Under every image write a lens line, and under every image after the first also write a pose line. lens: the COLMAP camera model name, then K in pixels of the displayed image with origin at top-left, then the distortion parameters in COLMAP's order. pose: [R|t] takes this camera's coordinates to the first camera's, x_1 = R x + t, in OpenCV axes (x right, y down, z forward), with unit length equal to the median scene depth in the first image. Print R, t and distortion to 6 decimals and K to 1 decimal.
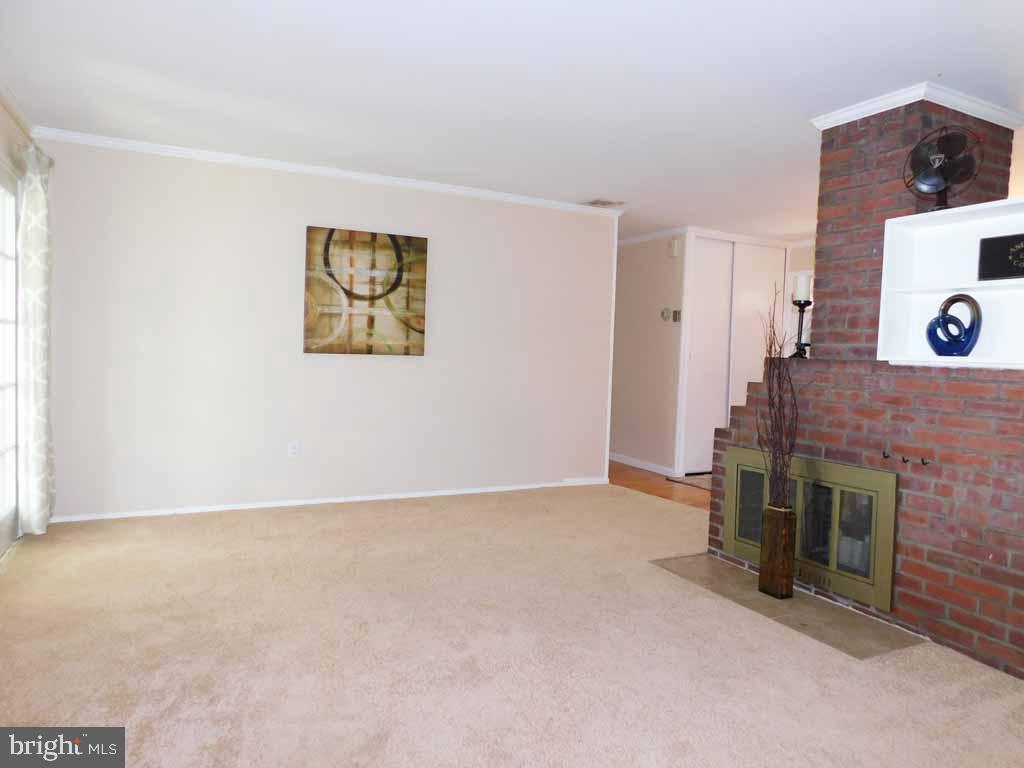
lens RADIAL K [[678.9, 0, 512.0], [0, 678.9, 384.0], [0, 0, 1]] dist [-0.089164, 0.069117]
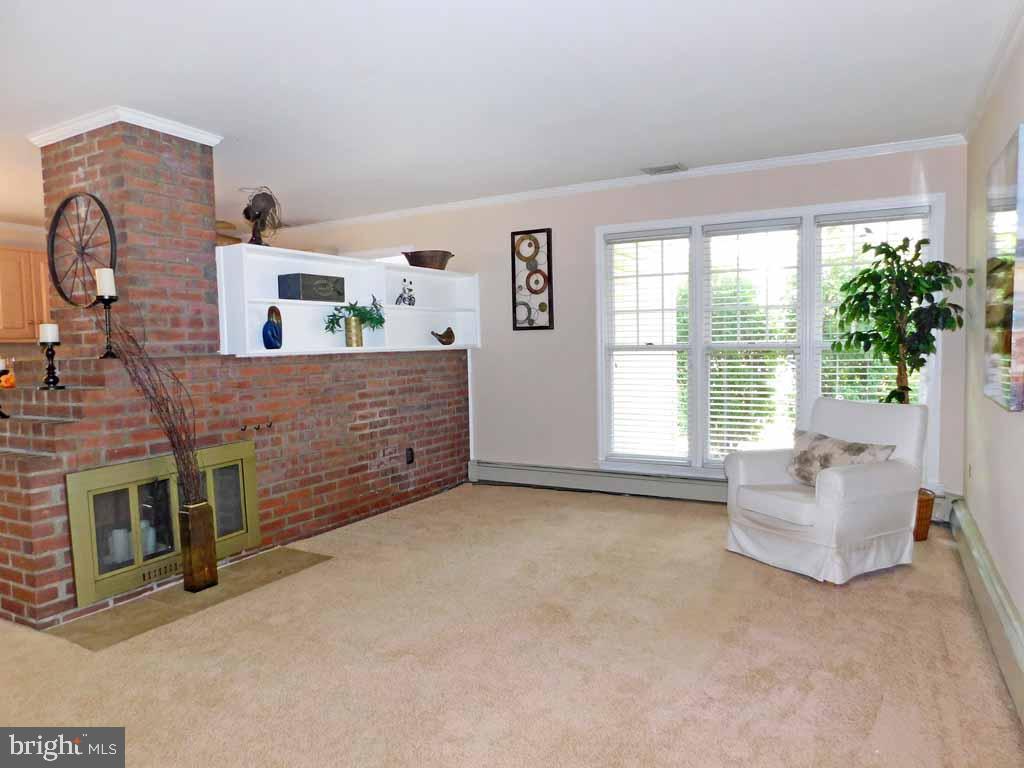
lens RADIAL K [[678.9, 0, 512.0], [0, 678.9, 384.0], [0, 0, 1]] dist [-0.089164, 0.069117]
pose [[-0.568238, -0.071016, 0.819794, -0.761865], [0.044110, 0.992208, 0.116526, -0.102263], [-0.821681, 0.102376, -0.560678, 1.263927]]
